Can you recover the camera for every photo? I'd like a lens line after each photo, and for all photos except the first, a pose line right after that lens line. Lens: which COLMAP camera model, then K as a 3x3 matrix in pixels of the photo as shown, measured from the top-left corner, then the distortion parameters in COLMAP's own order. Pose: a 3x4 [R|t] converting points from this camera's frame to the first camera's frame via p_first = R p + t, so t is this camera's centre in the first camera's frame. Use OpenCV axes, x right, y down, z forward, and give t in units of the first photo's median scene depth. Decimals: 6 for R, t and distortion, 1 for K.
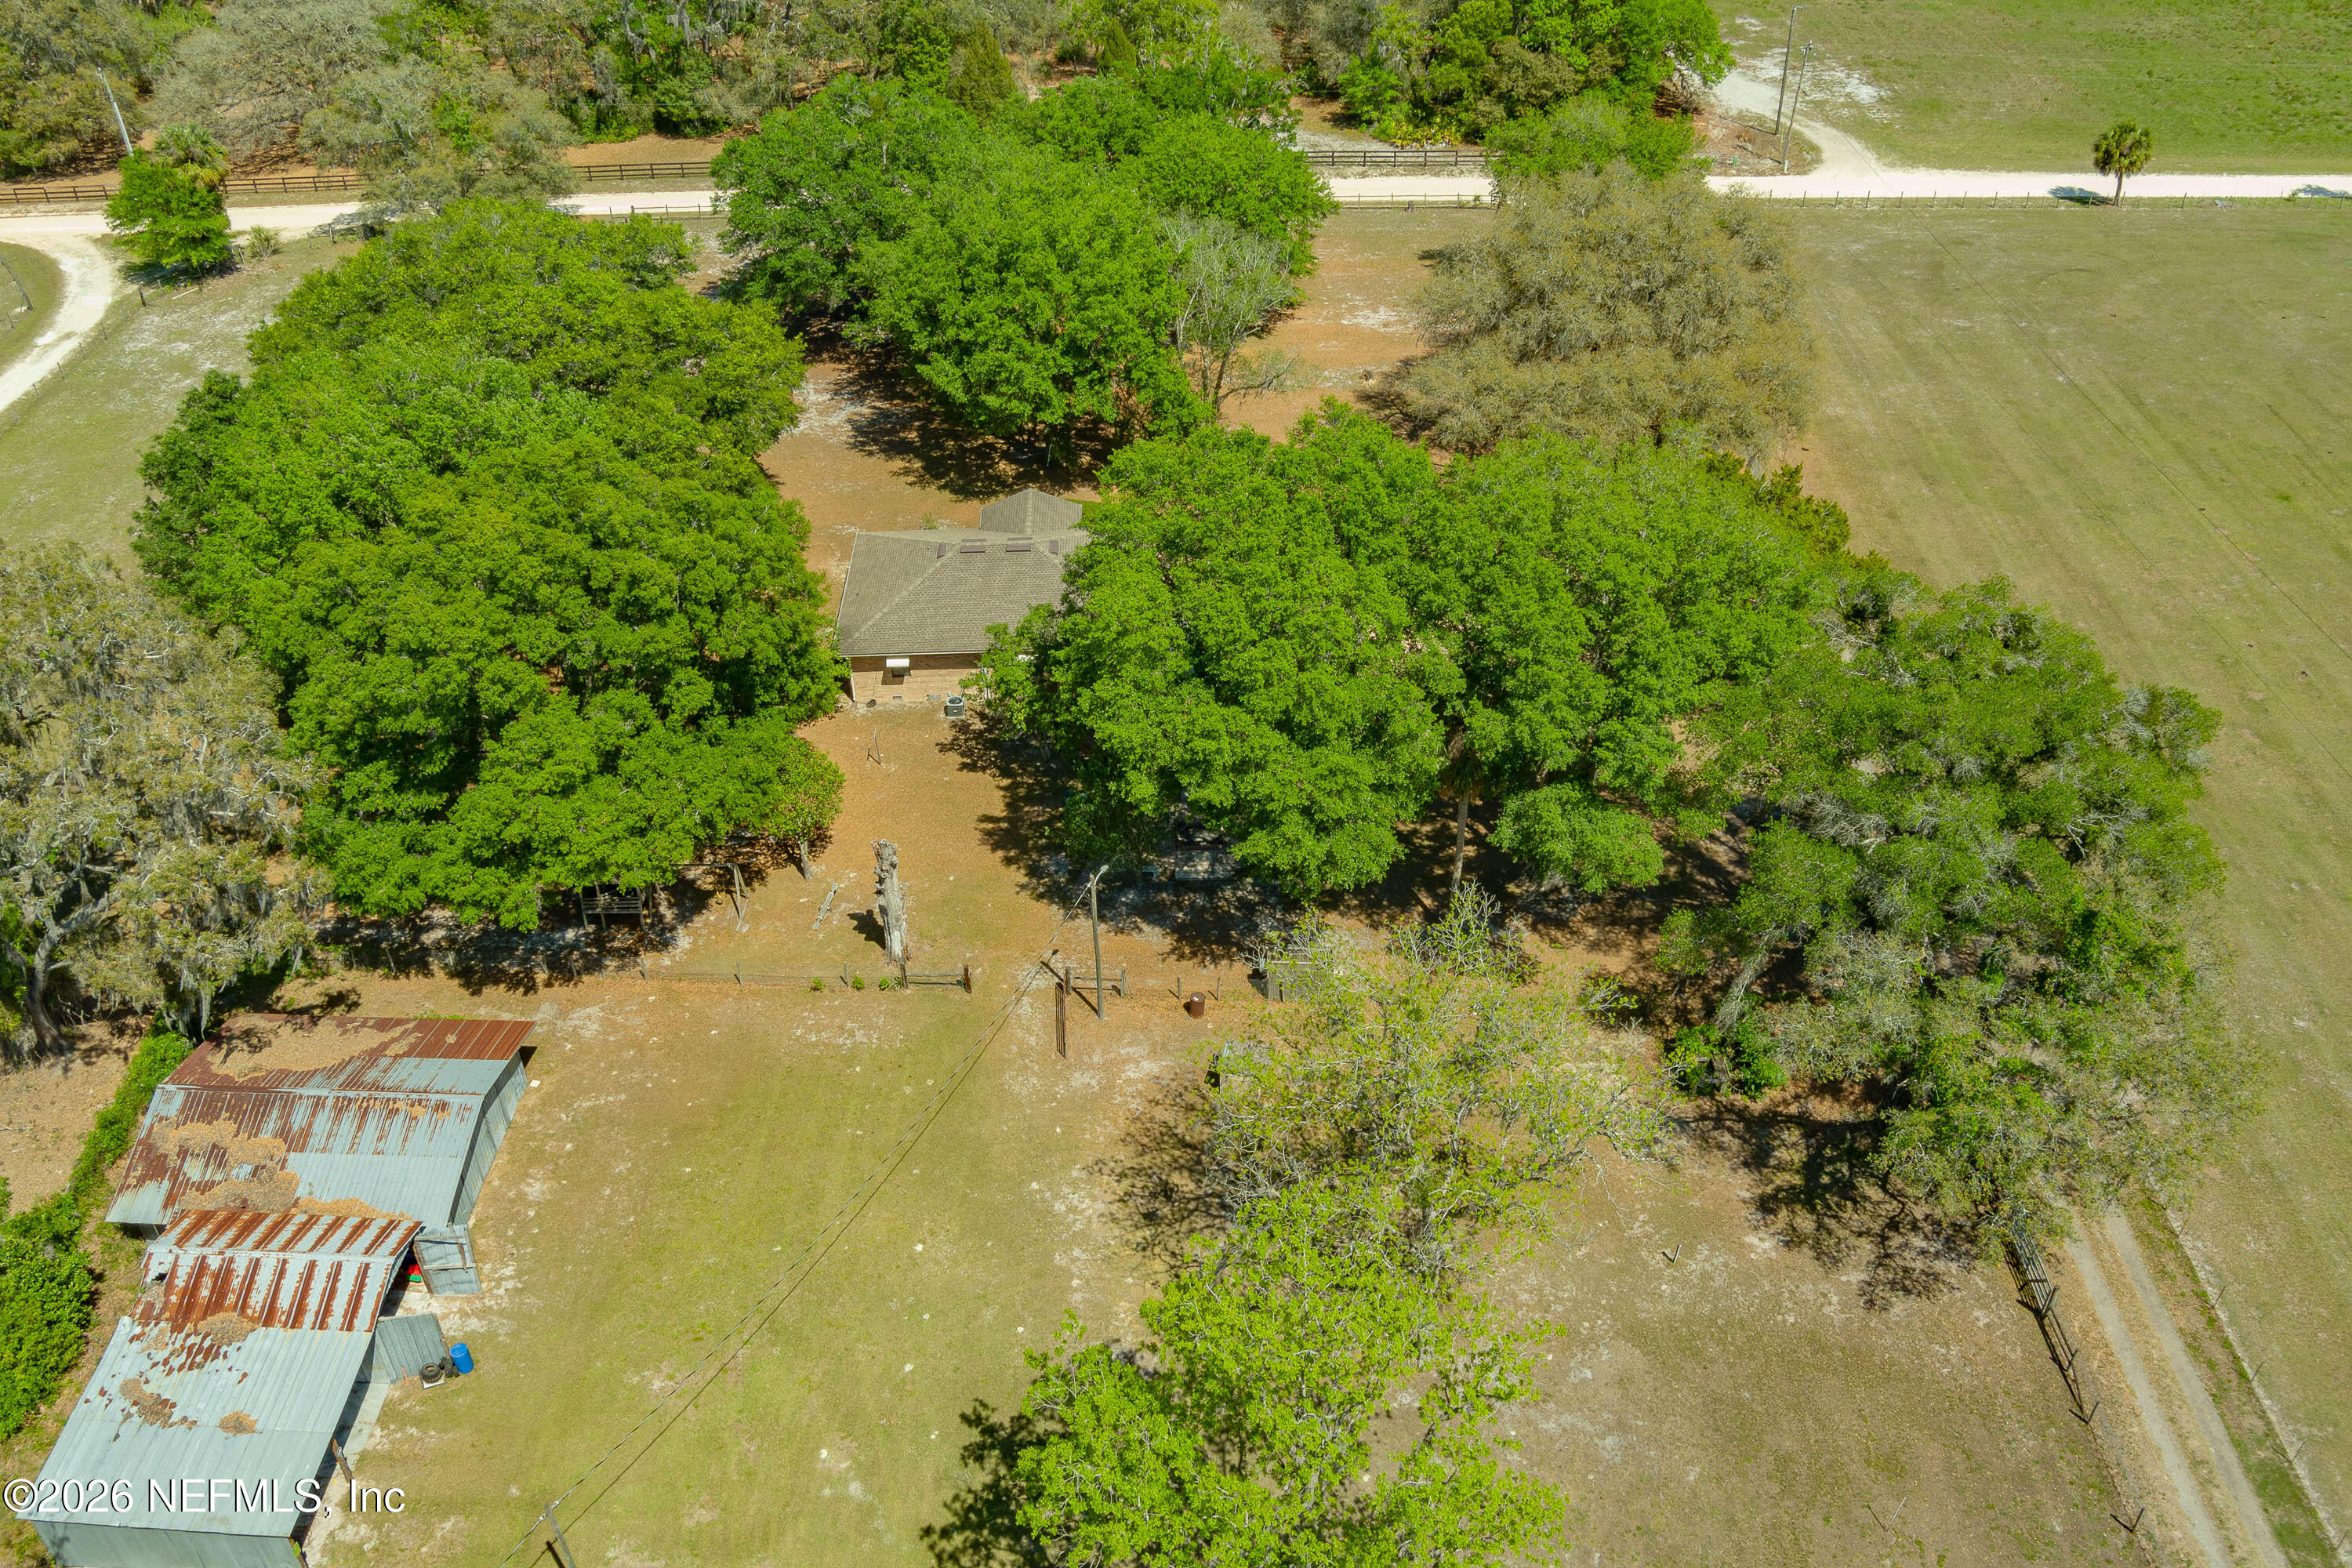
lens RADIAL K [[1969.2, 0, 1192.6], [0, 1969.2, 776.1], [0, 0, 1]] dist [-0.086613, 0.029819]
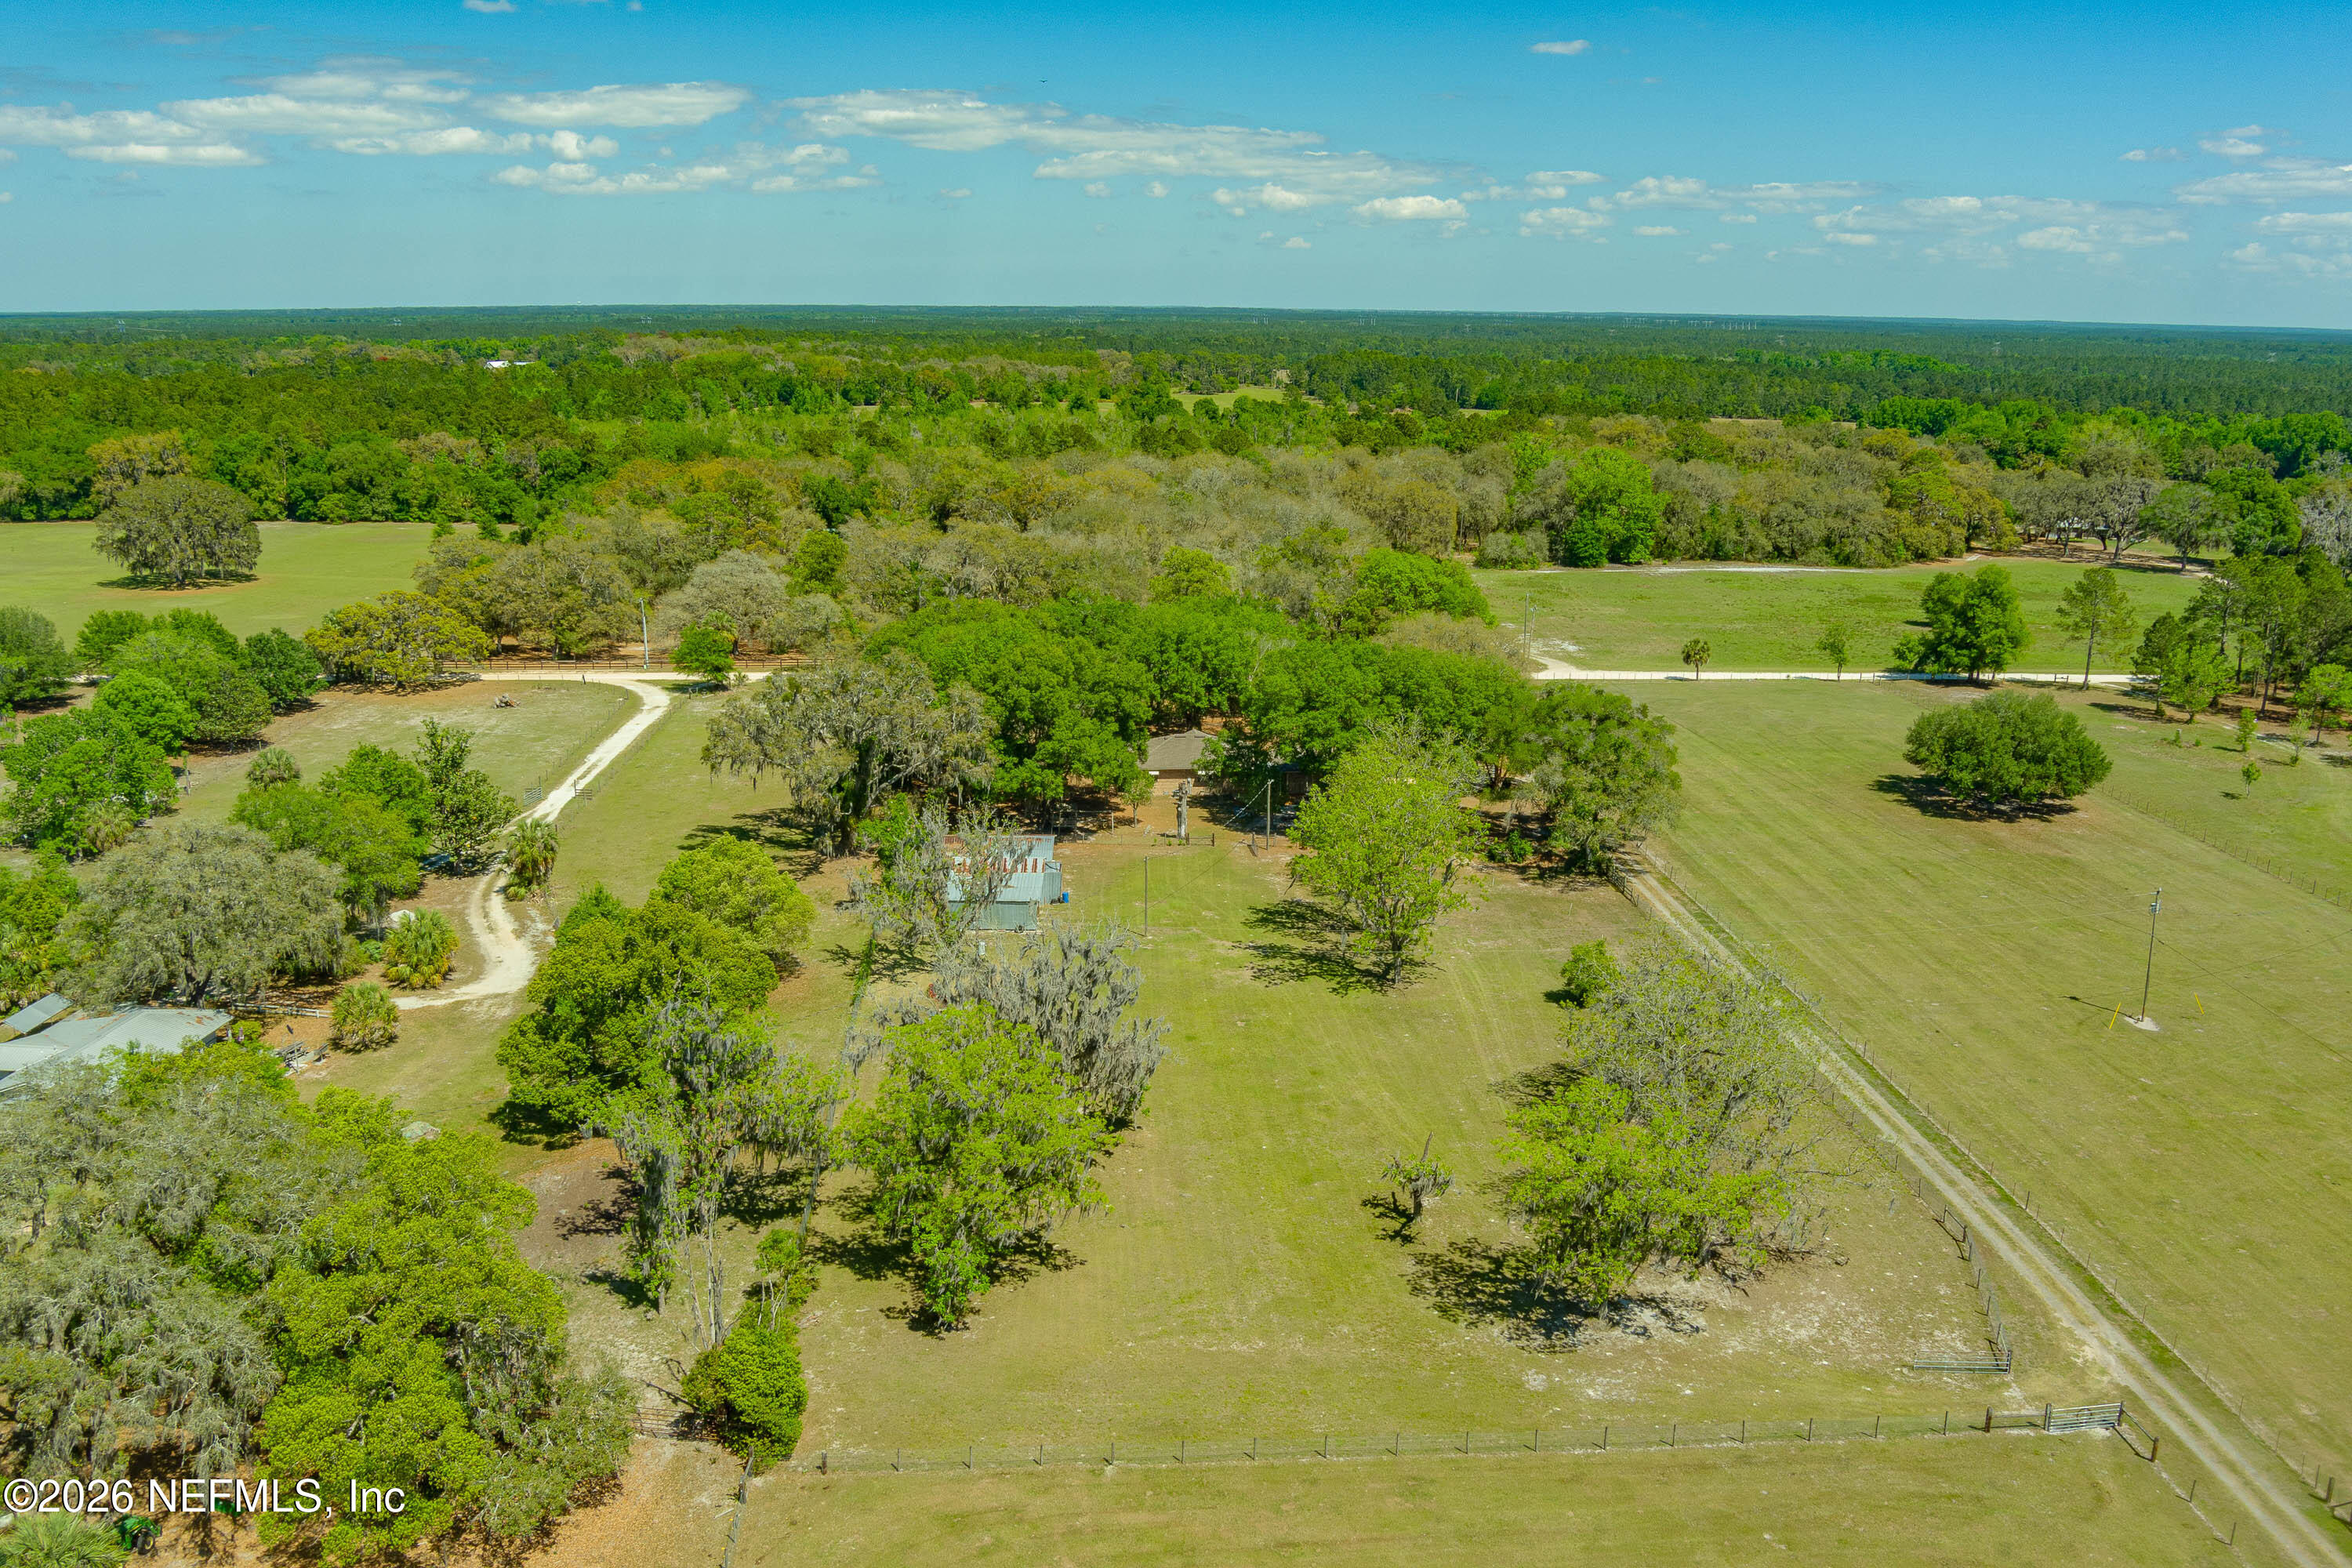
lens RADIAL K [[1969.2, 0, 1165.2], [0, 1969.2, 797.4], [0, 0, 1]] dist [-0.086613, 0.029819]
pose [[0.997544, 0.010782, 0.069203, -0.327849], [0.016373, 0.924798, -0.380106, 0.944543], [-0.068097, 0.380305, 0.922351, -1.266208]]
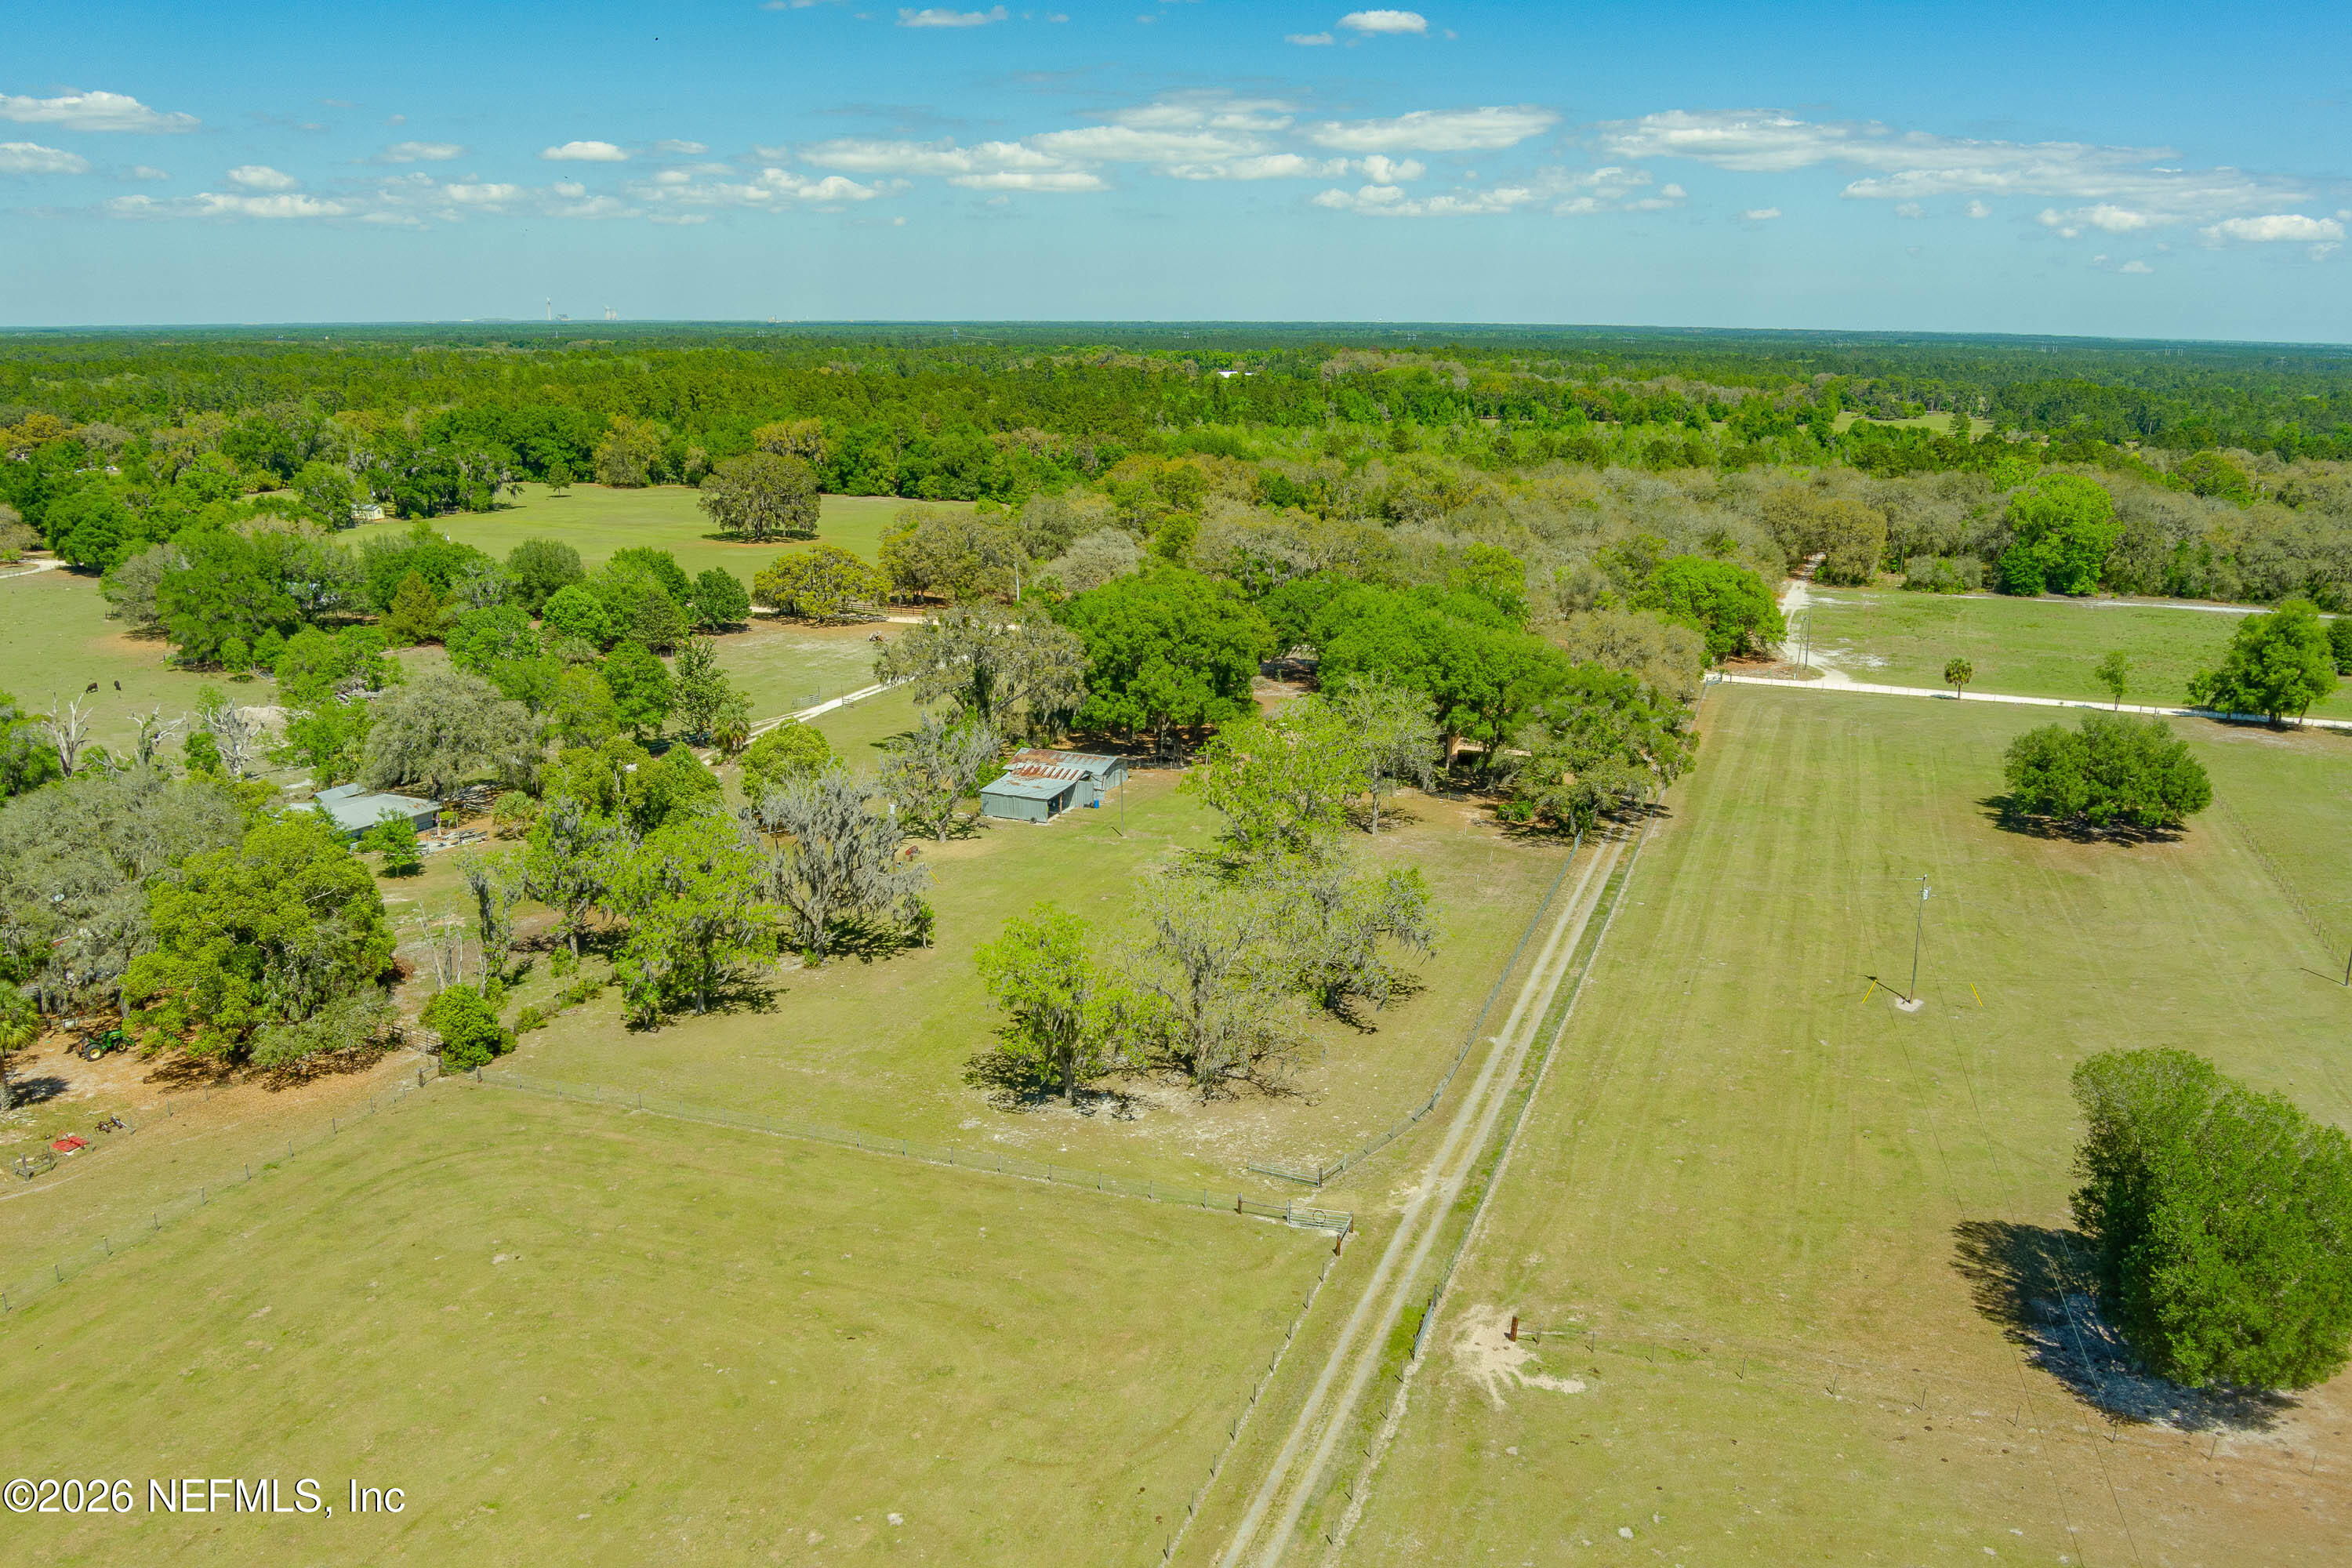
lens RADIAL K [[1969.2, 0, 1160.9], [0, 1969.2, 797.6], [0, 0, 1]] dist [-0.086613, 0.029819]
pose [[0.938029, 0.107611, -0.329427, 0.649844], [-0.225984, 0.910604, -0.346023, 1.103029], [0.262742, 0.399025, 0.878491, -1.508624]]
